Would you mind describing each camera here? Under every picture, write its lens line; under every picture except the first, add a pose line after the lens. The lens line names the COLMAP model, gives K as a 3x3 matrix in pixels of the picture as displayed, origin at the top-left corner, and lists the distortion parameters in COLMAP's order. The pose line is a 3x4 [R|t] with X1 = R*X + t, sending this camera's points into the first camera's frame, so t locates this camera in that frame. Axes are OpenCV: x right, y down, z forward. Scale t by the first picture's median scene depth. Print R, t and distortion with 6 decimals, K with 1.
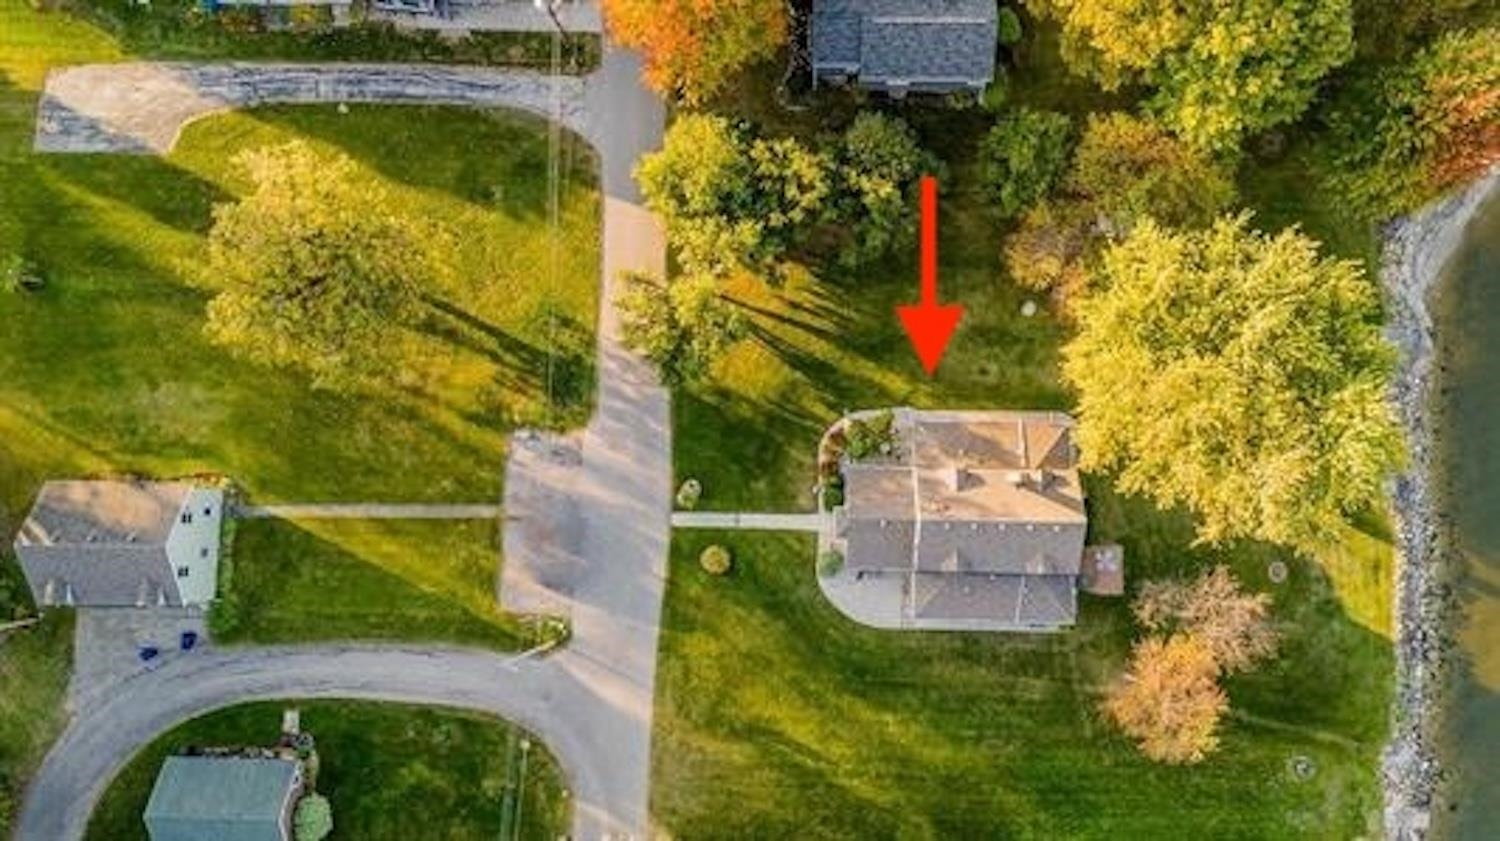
lens RADIAL K [[1097.0, 0, 754.8], [0, 1097.0, 422.5], [0, 0, 1]] dist [0.082604, -0.077533]
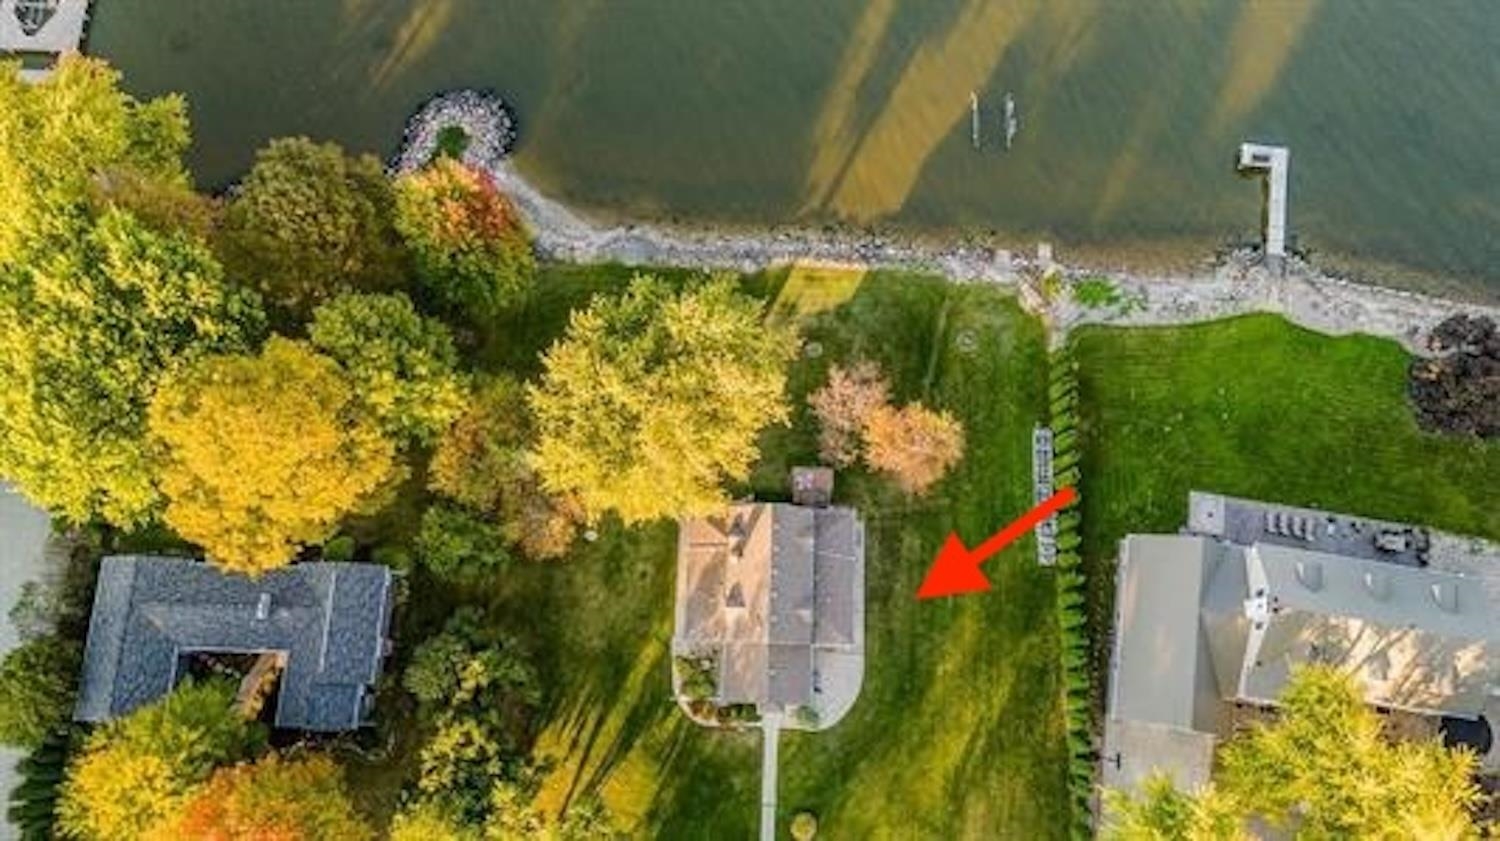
lens RADIAL K [[1097.0, 0, 754.8], [0, 1097.0, 422.5], [0, 0, 1]] dist [0.082604, -0.077533]
pose [[0.019722, -0.965221, 0.260692, 0.068236], [0.997968, 0.034806, 0.053370, 0.004117], [-0.060587, 0.259109, 0.963946, -0.172555]]
